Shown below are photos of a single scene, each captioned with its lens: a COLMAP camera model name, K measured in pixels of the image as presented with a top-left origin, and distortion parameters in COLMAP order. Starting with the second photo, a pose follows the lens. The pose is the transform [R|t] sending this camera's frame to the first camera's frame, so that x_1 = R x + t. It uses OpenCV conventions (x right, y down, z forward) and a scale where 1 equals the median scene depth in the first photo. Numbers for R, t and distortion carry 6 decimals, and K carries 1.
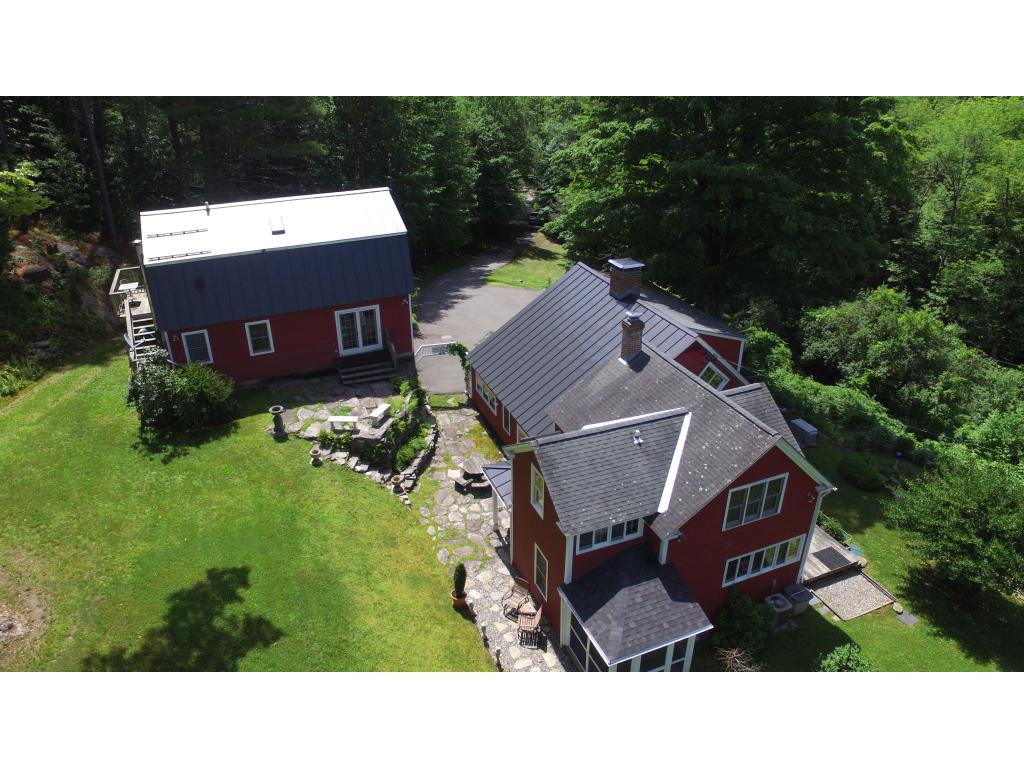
lens RADIAL K [[693.1, 0, 512.0], [0, 693.1, 384.0], [0, 0, 1]] dist [-0.137989, 0.102147]
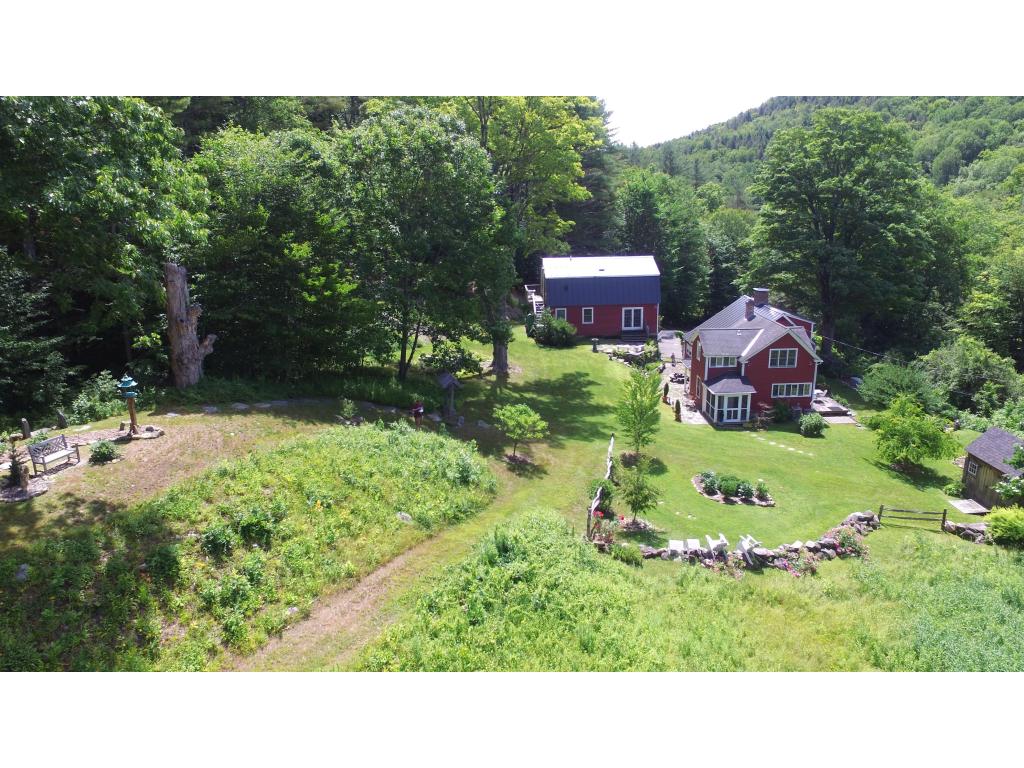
lens RADIAL K [[693.1, 0, 512.0], [0, 693.1, 384.0], [0, 0, 1]] dist [-0.137989, 0.102147]
pose [[0.933428, 0.082148, -0.349234, 0.204793], [-0.143842, 0.977460, -0.154539, 0.542105], [0.328667, 0.194485, 0.924204, -1.130874]]
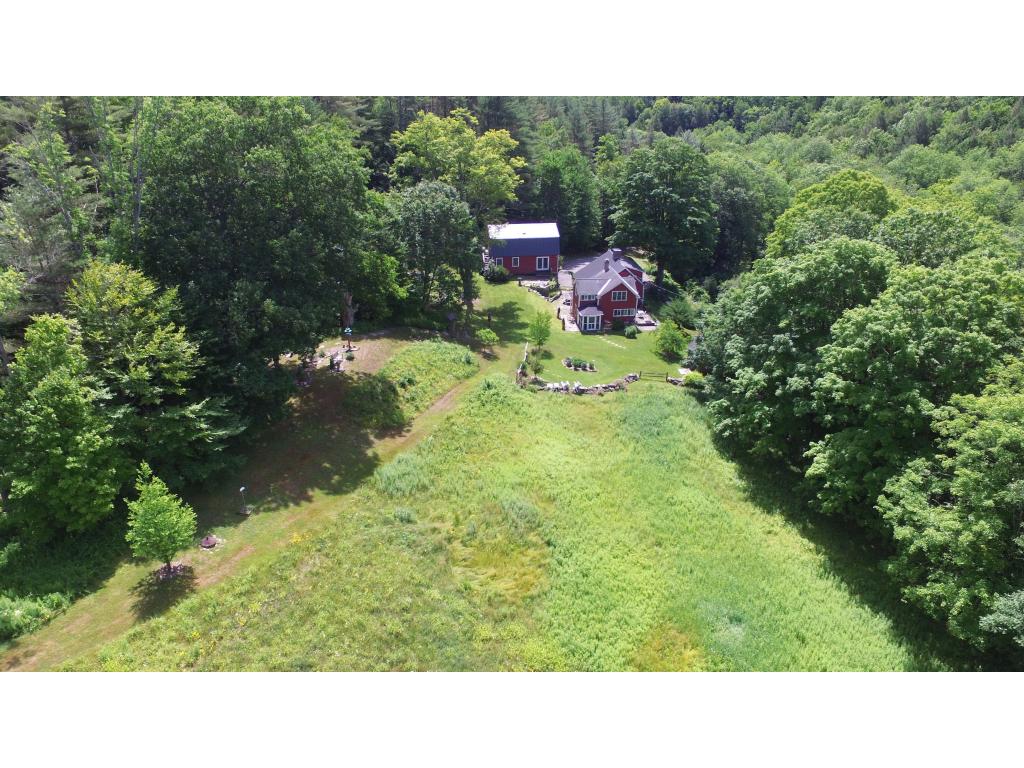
lens RADIAL K [[693.1, 0, 512.0], [0, 693.1, 384.0], [0, 0, 1]] dist [-0.137989, 0.102147]
pose [[0.965282, 0.121299, -0.231336, 0.556957], [-0.123930, 0.992286, 0.003183, 0.584727], [0.229937, 0.025597, 0.972869, -2.642770]]
